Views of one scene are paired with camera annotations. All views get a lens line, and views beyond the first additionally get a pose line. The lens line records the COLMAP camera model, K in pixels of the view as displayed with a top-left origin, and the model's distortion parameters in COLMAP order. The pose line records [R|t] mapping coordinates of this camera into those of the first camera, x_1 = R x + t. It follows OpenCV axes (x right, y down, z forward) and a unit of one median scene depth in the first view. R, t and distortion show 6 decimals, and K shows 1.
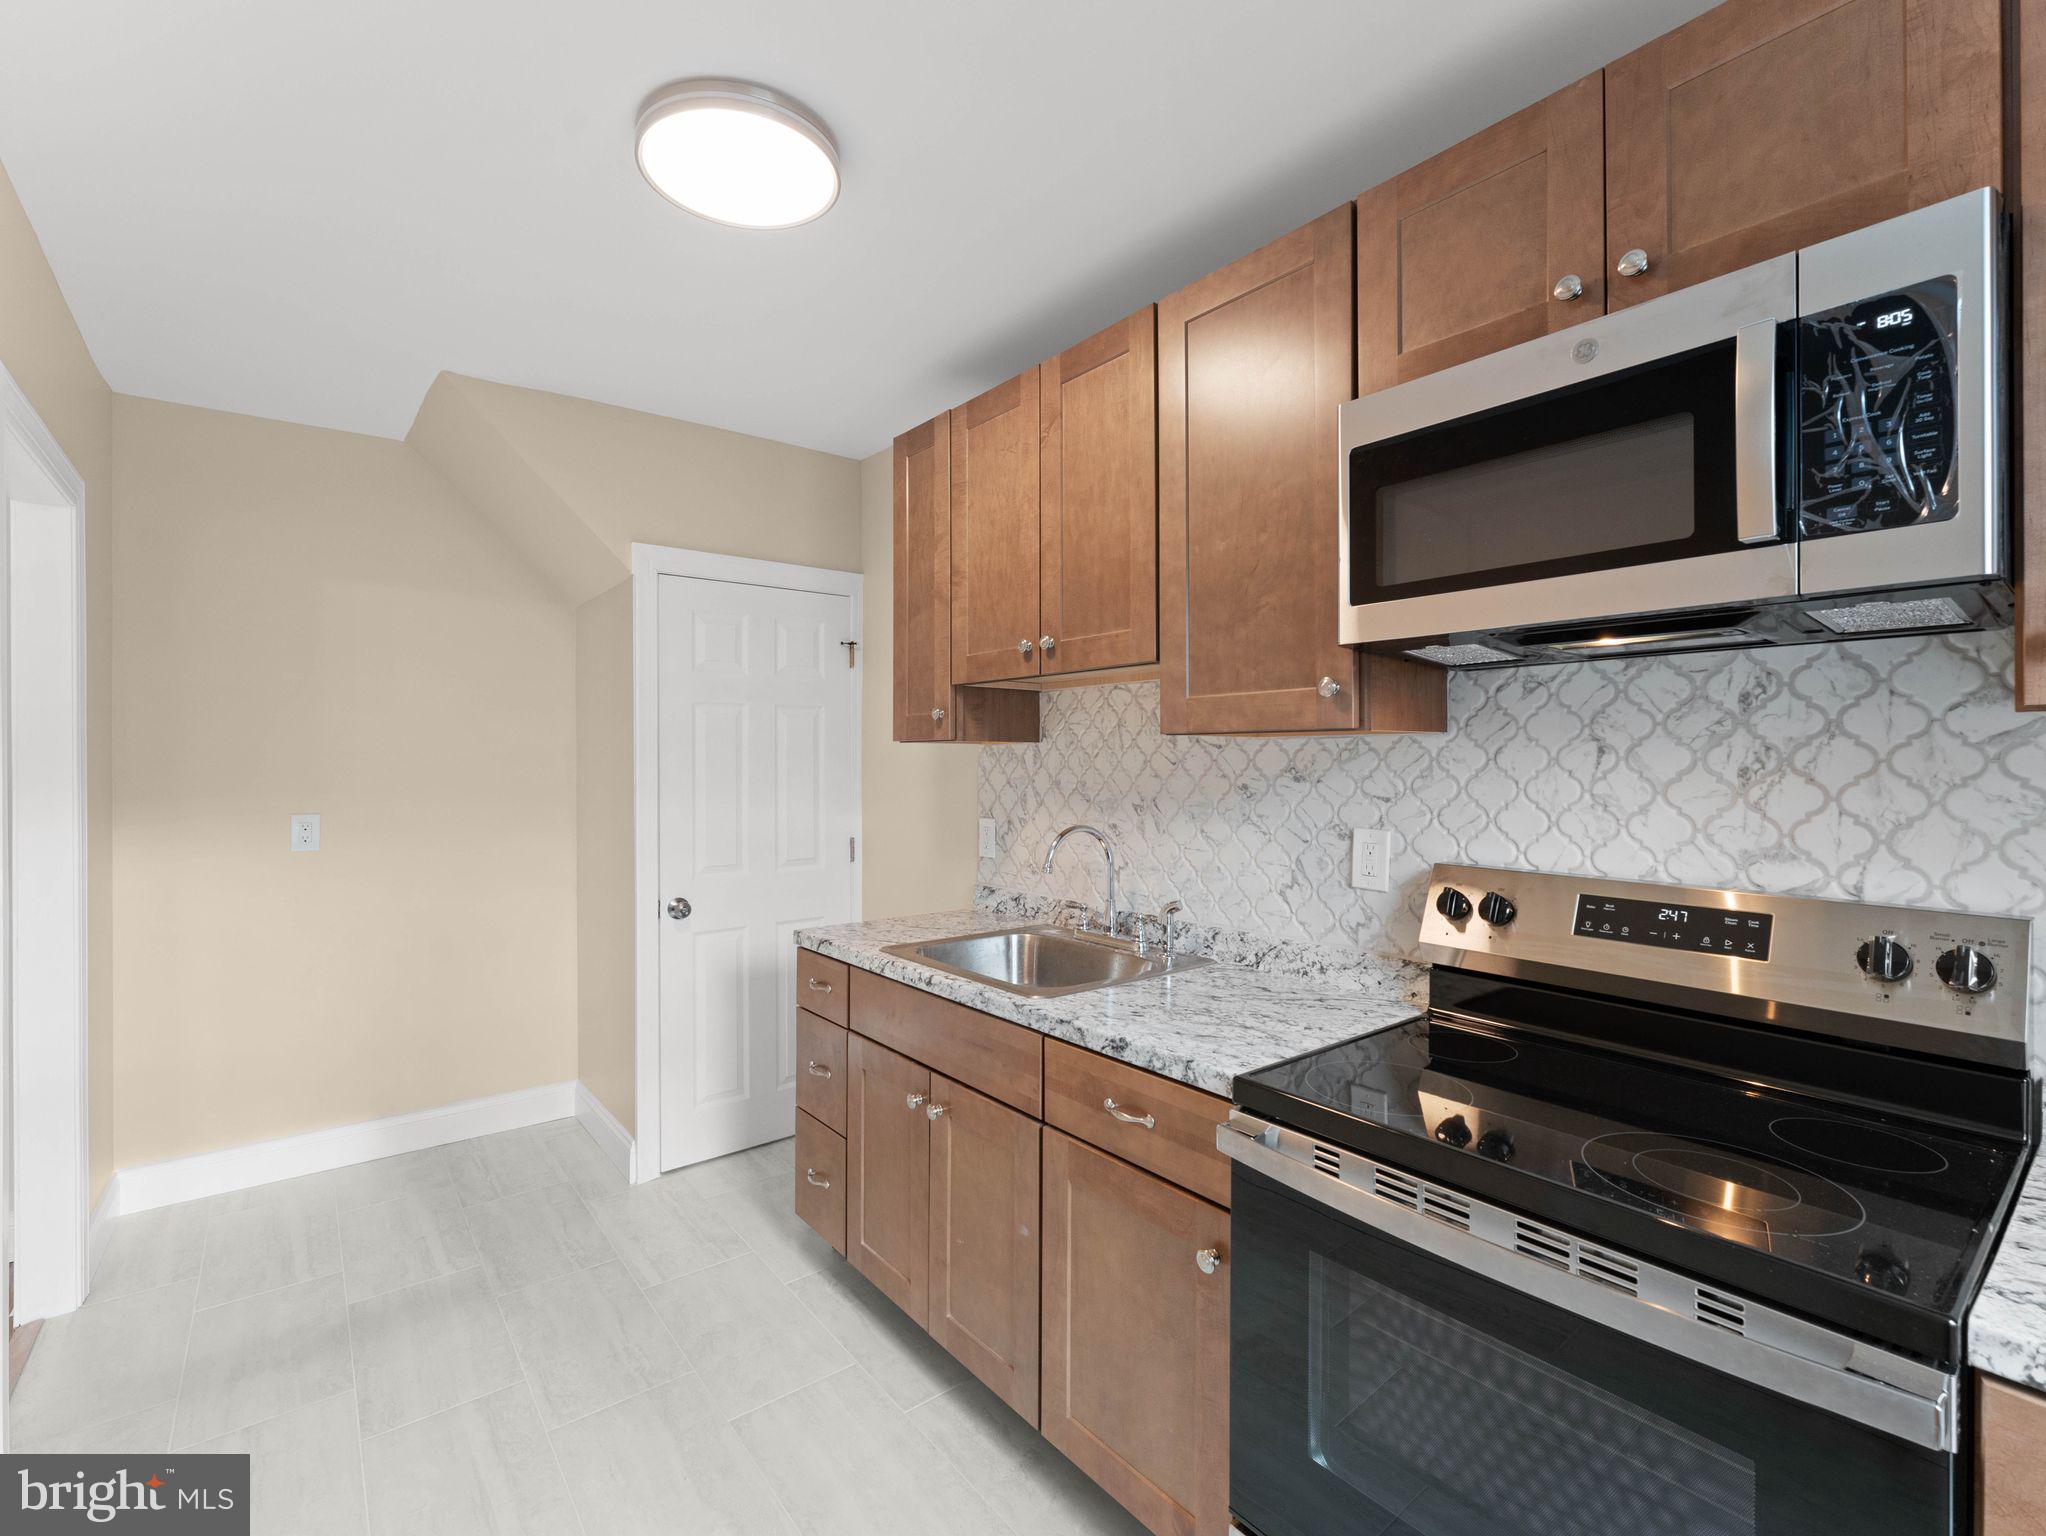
lens RADIAL K [[932.3, 0, 1026.2], [0, 932.3, 755.8], [0, 0, 1]] dist [0.002491, -0.000093]
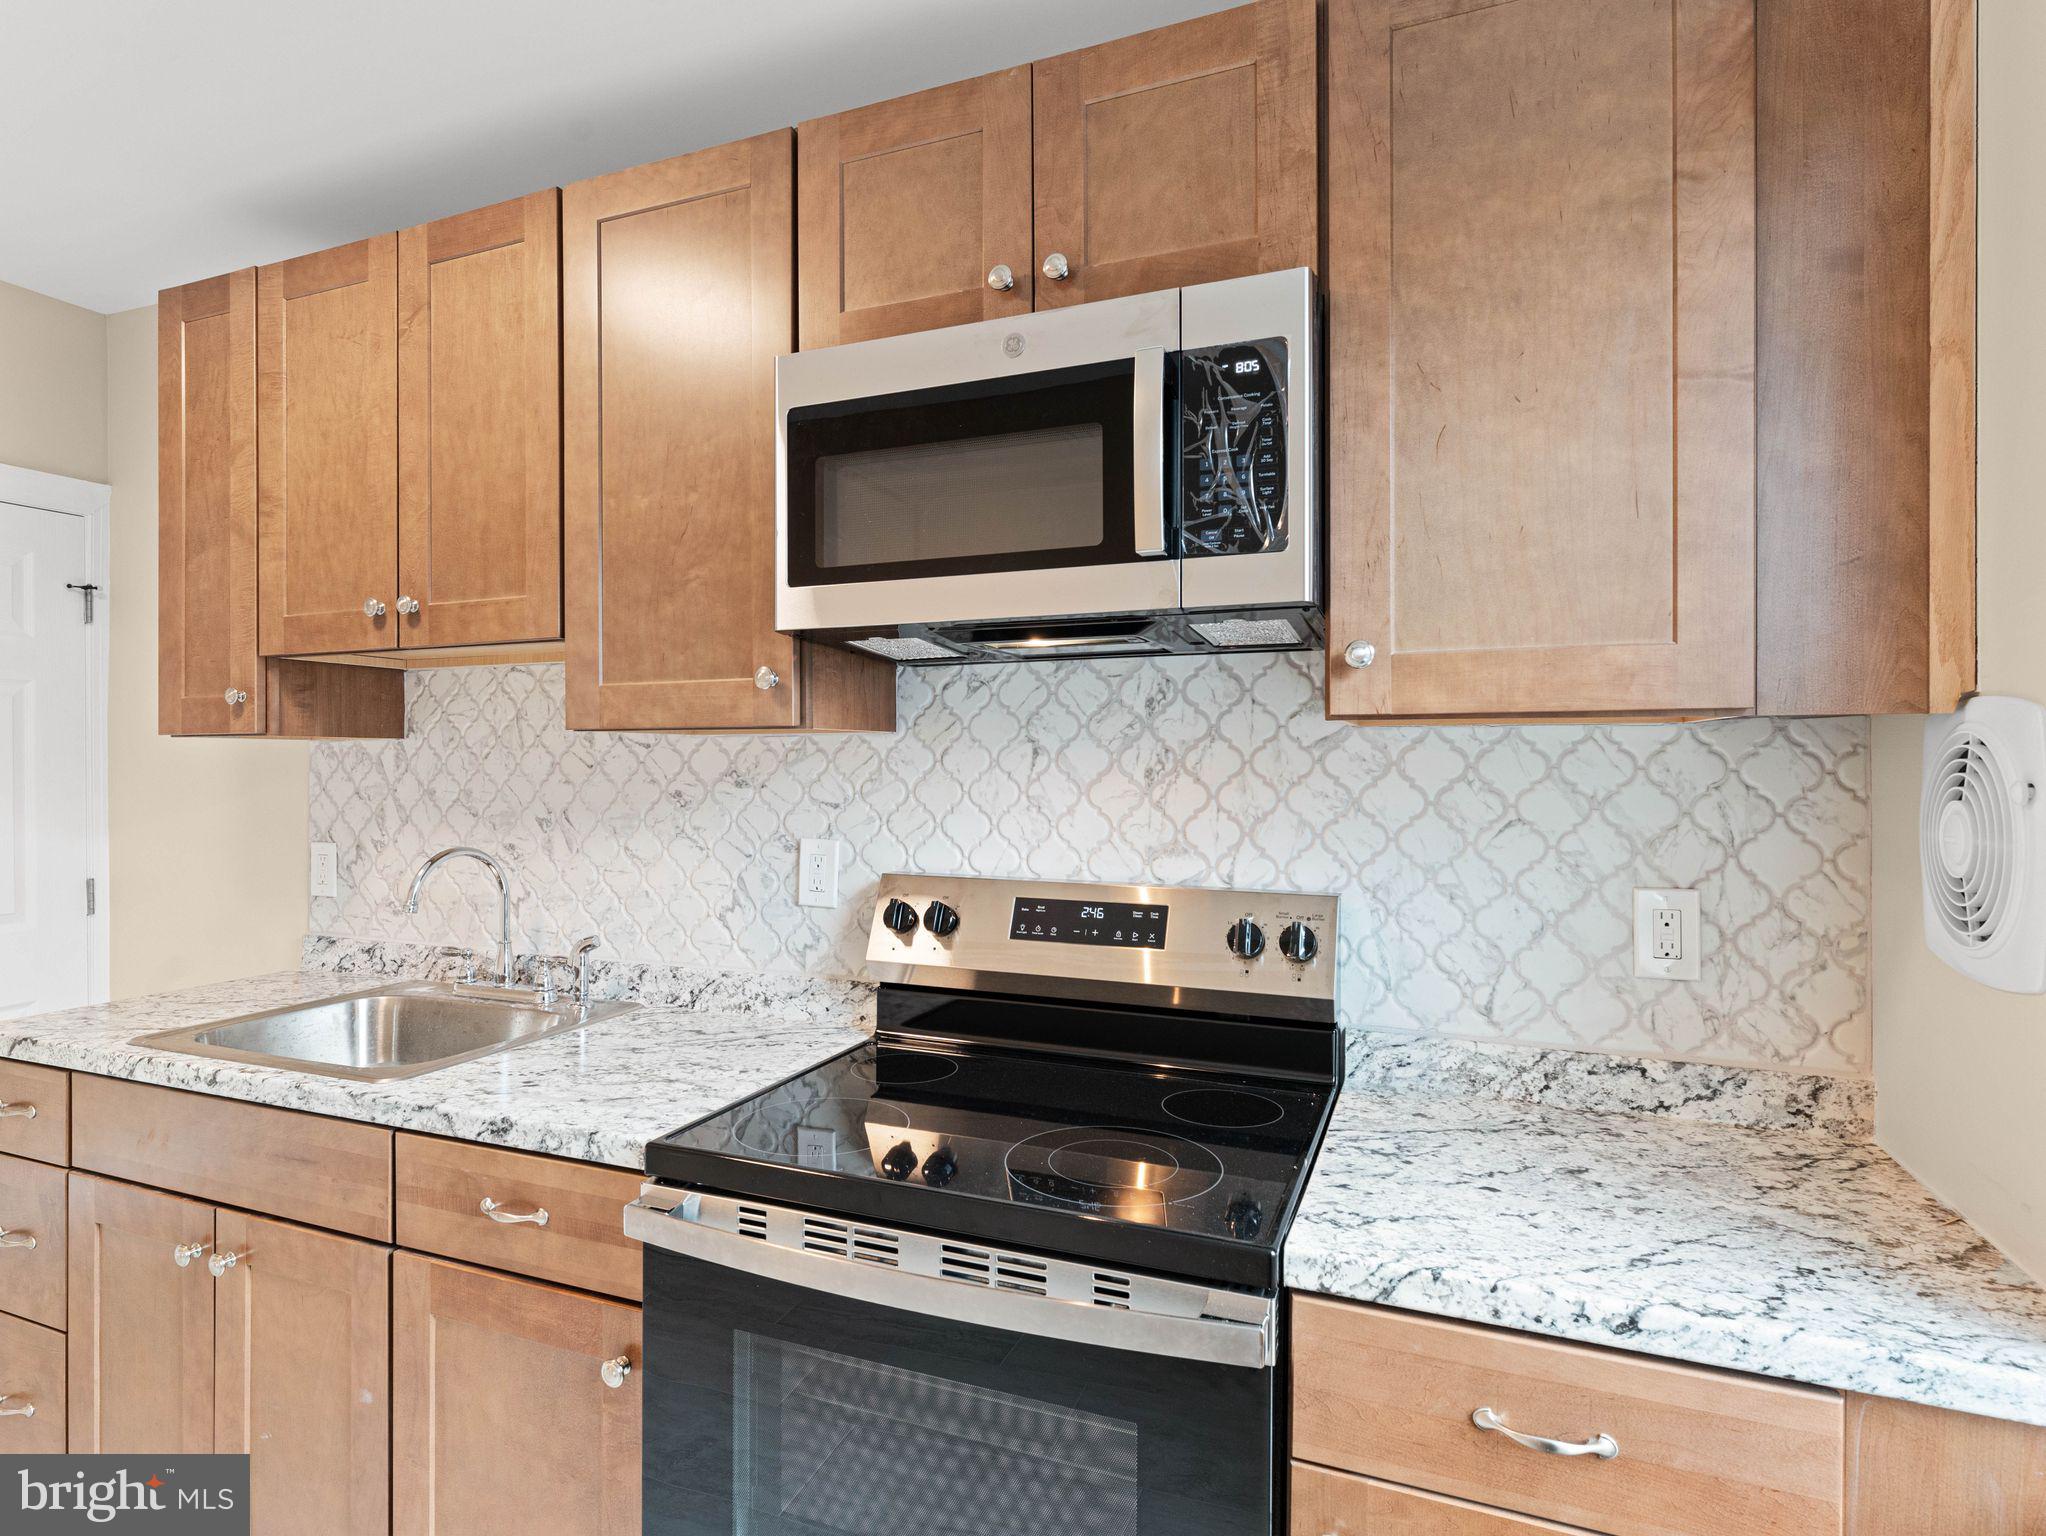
lens RADIAL K [[1081.9, 0, 1020.3], [0, 1081.9, 764.6], [0, 0, 1]] dist [-0.001671, -0.000434]
pose [[0.872428, -0.002075, 0.488738, 0.034201], [-0.001330, 0.999977, 0.006620, 0.000137], [-0.488741, -0.006425, 0.872405, 0.000350]]
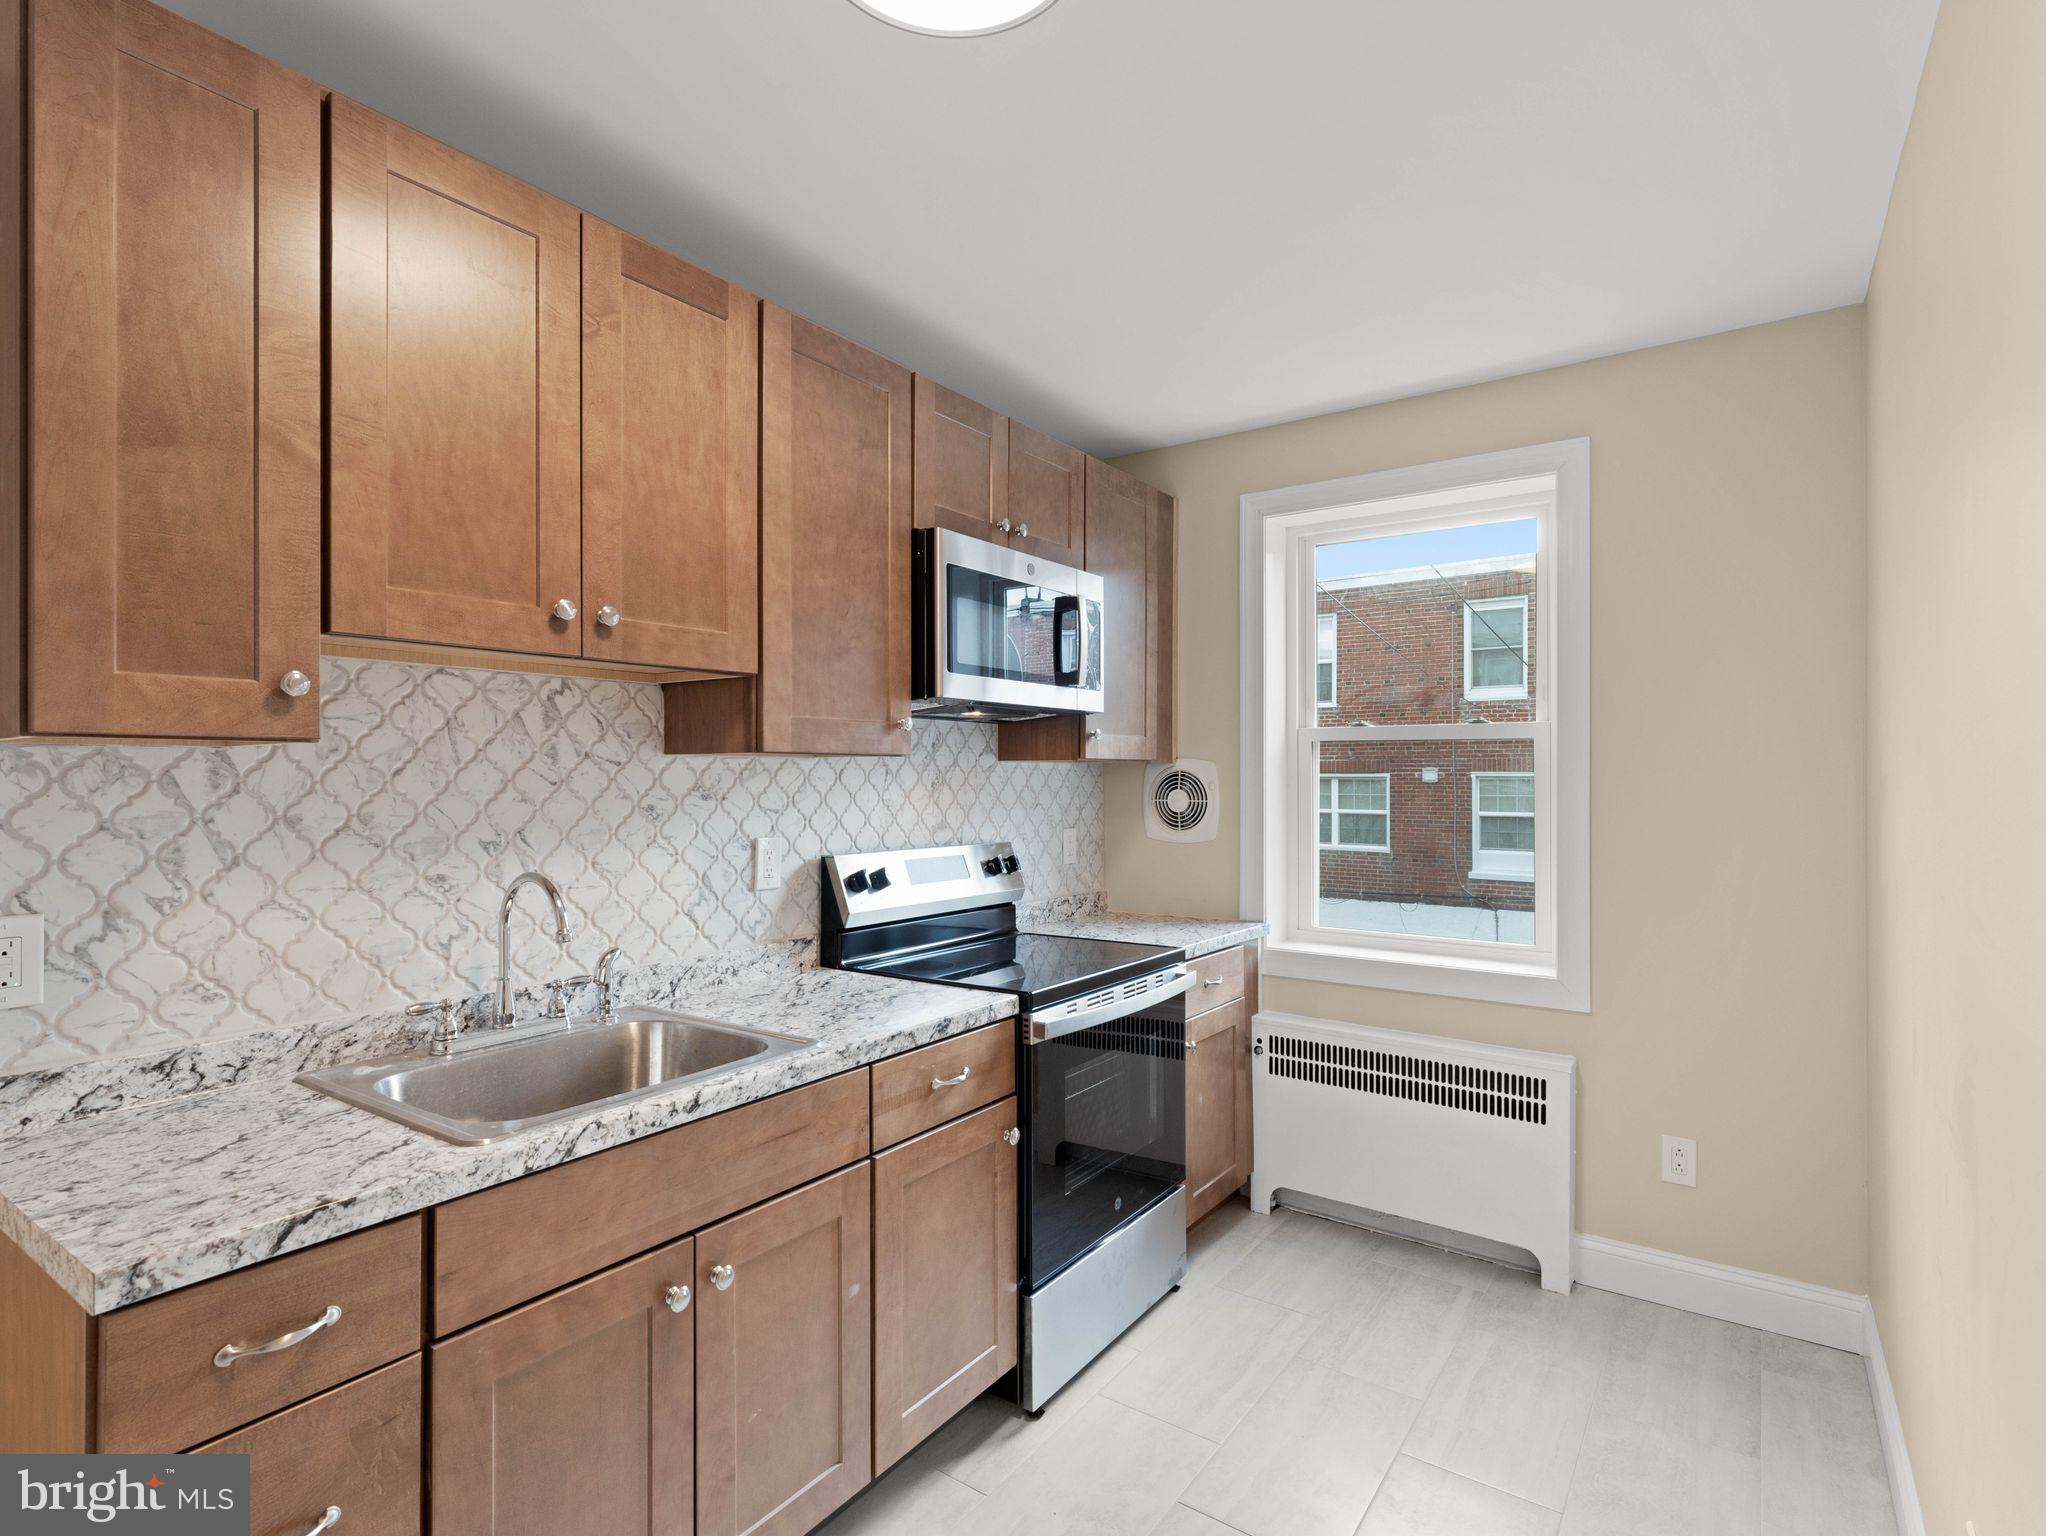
lens RADIAL K [[1039.0, 0, 1023.0], [0, 1039.0, 768.0], [0, 0, 1]] dist [0.000448, -0.000014]
pose [[-0.282067, 0.008787, 0.959355, -1.073048], [-0.002997, 0.999945, -0.010040, 0.004005], [-0.959390, -0.005707, -0.282025, 1.171890]]
